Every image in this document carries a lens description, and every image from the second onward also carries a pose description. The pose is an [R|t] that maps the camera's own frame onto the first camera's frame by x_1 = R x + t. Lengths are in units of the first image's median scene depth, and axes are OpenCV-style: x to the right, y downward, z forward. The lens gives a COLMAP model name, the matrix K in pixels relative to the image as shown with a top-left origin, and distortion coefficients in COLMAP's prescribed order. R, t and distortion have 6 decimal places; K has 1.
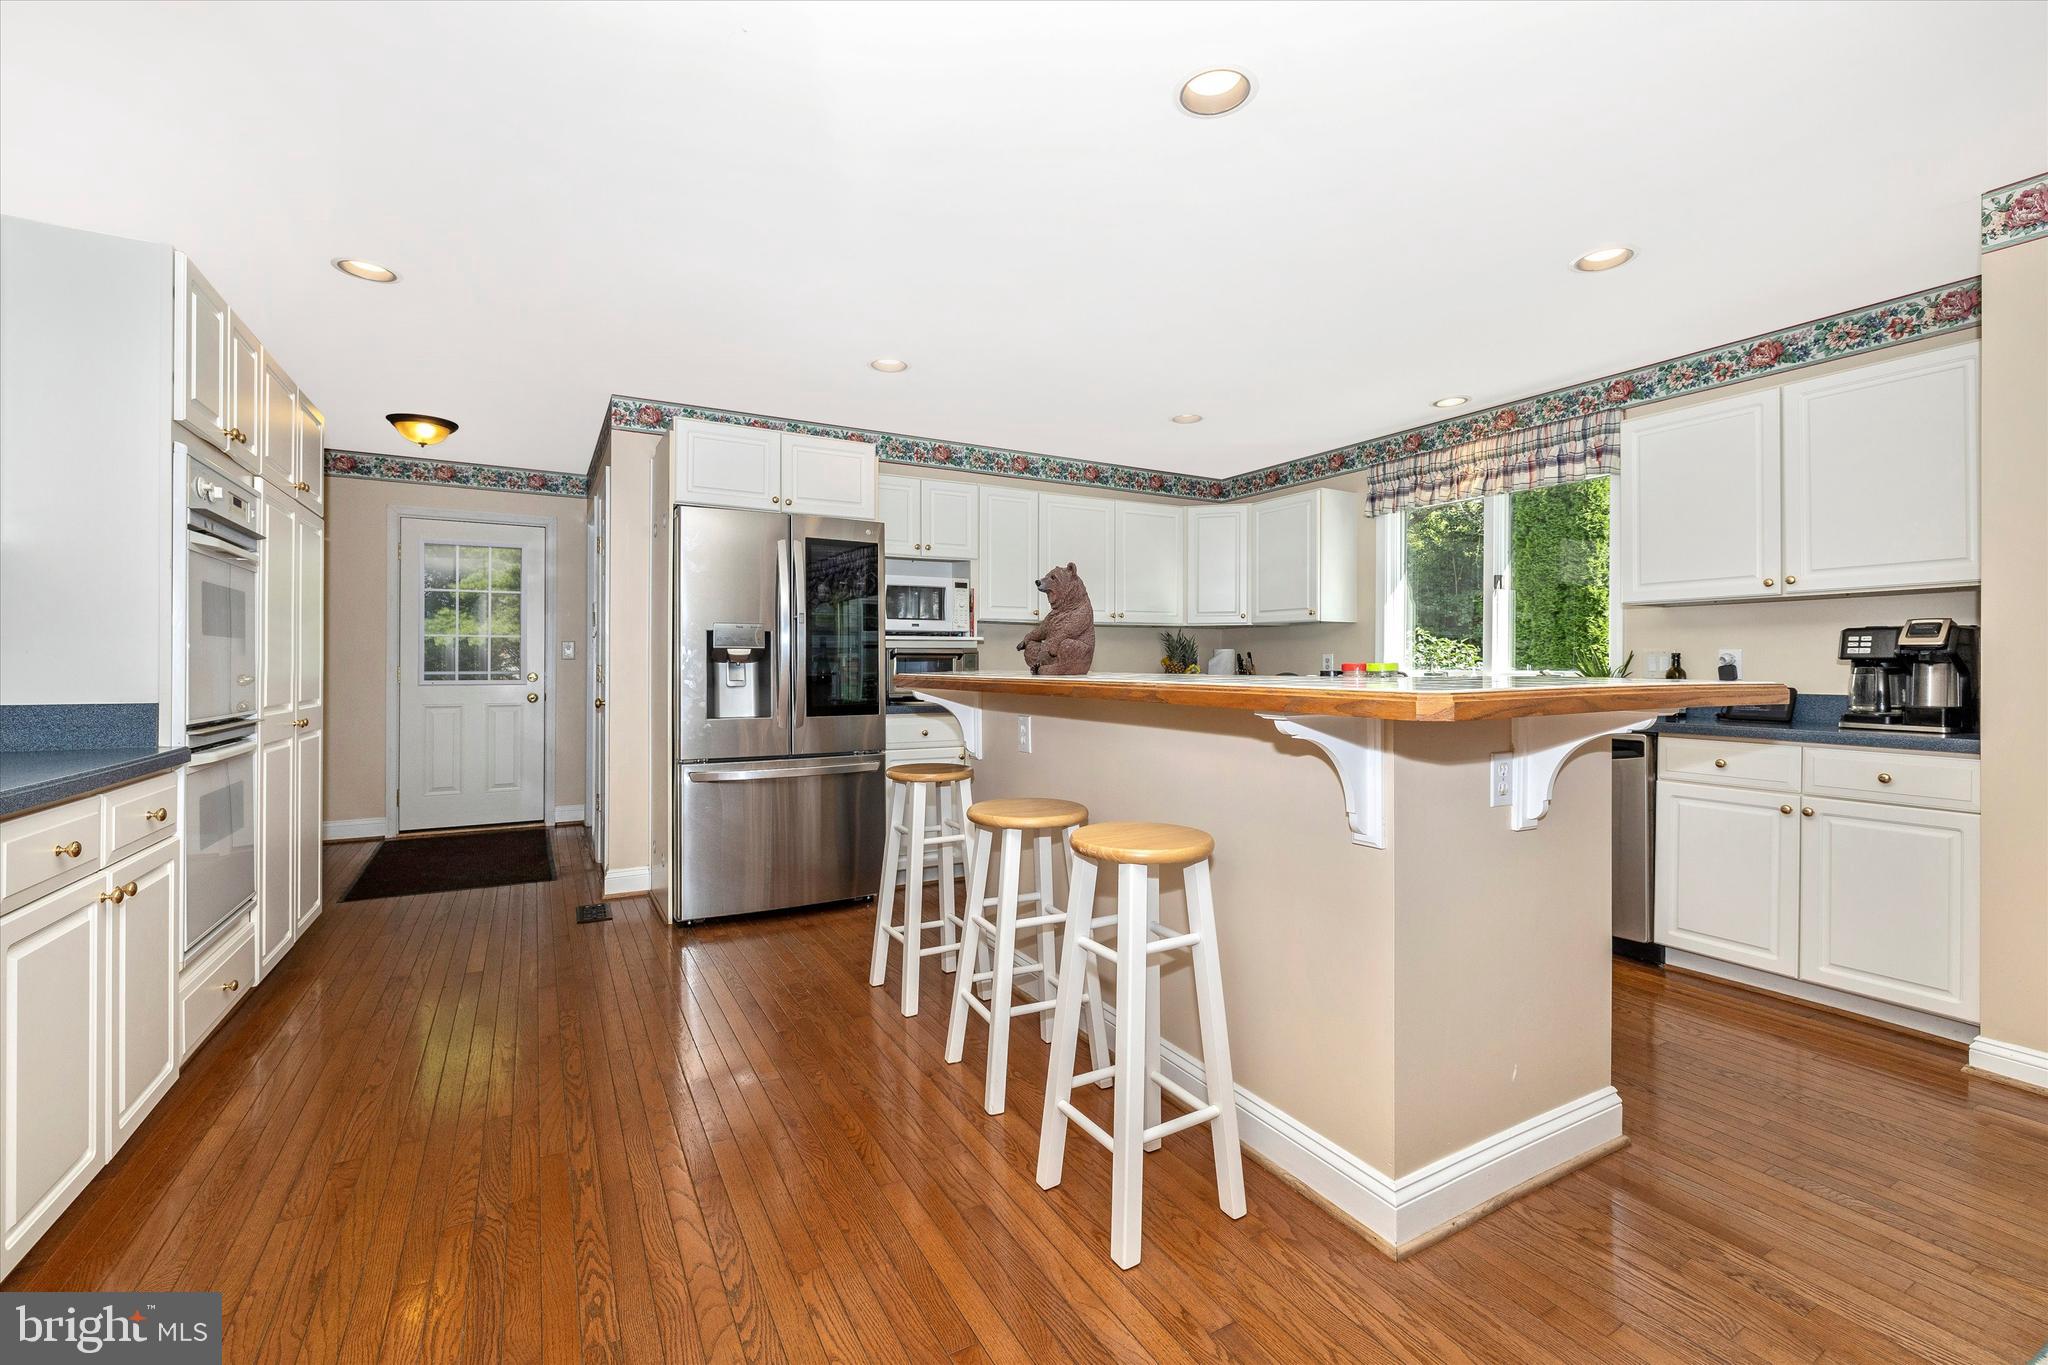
lens RADIAL K [[866.5, 0, 1028.8], [0, 866.5, 666.7], [0, 0, 1]] dist [0.002265, 0.000674]
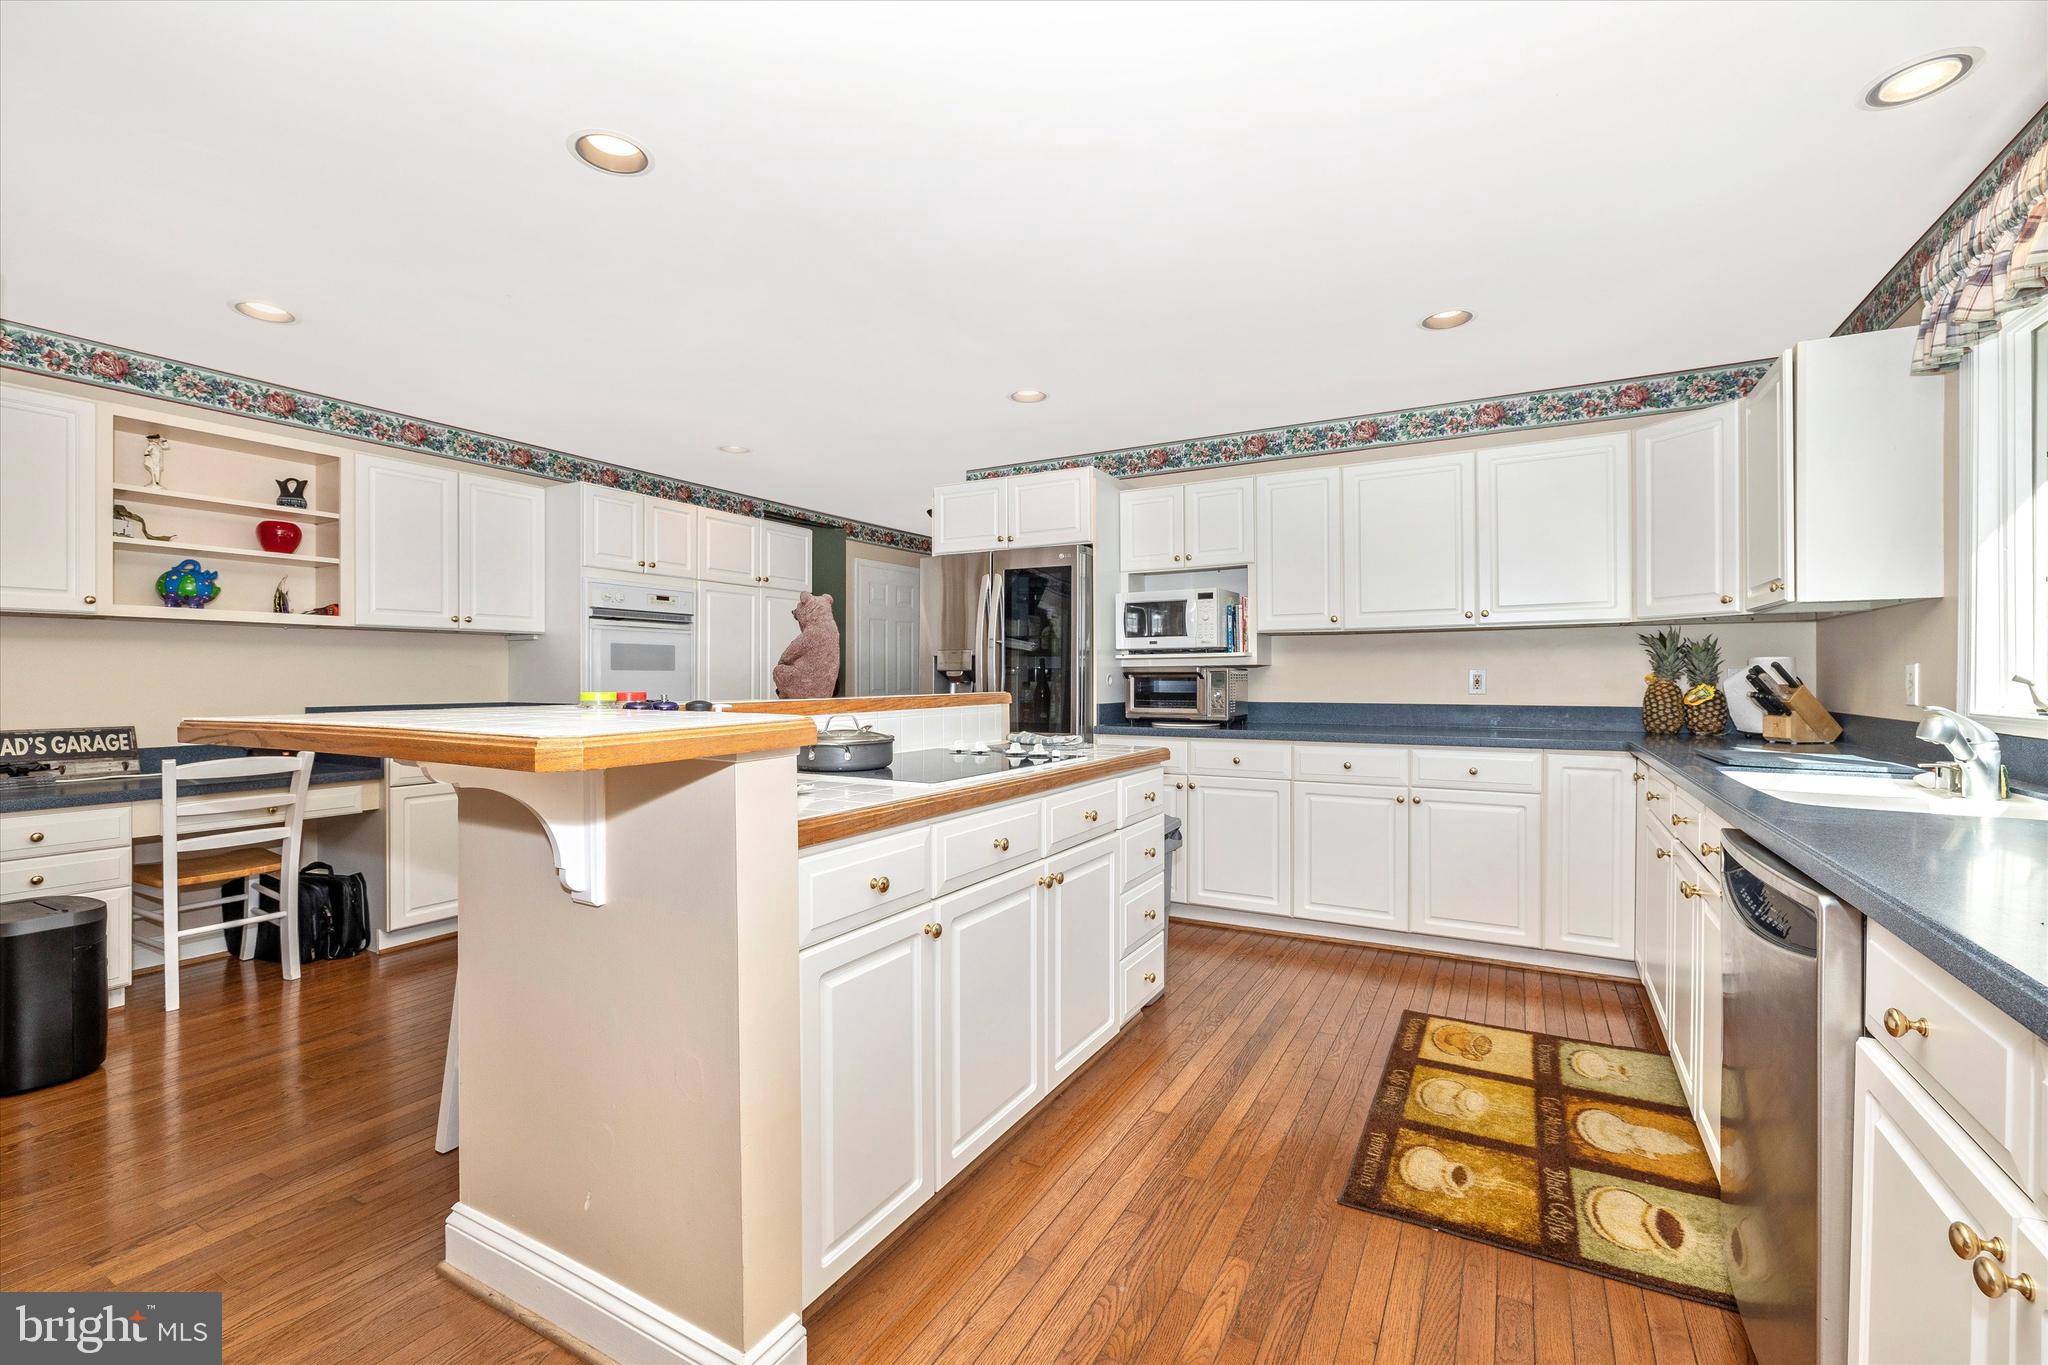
lens RADIAL K [[866.5, 0, 1028.1], [0, 866.5, 680.7], [0, 0, 1]] dist [0.002265, 0.000674]
pose [[0.521015, 0.007149, -0.853517, 0.612517], [-0.001691, 0.999972, 0.007343, -0.013028], [0.853546, -0.002382, 0.521013, 0.386931]]
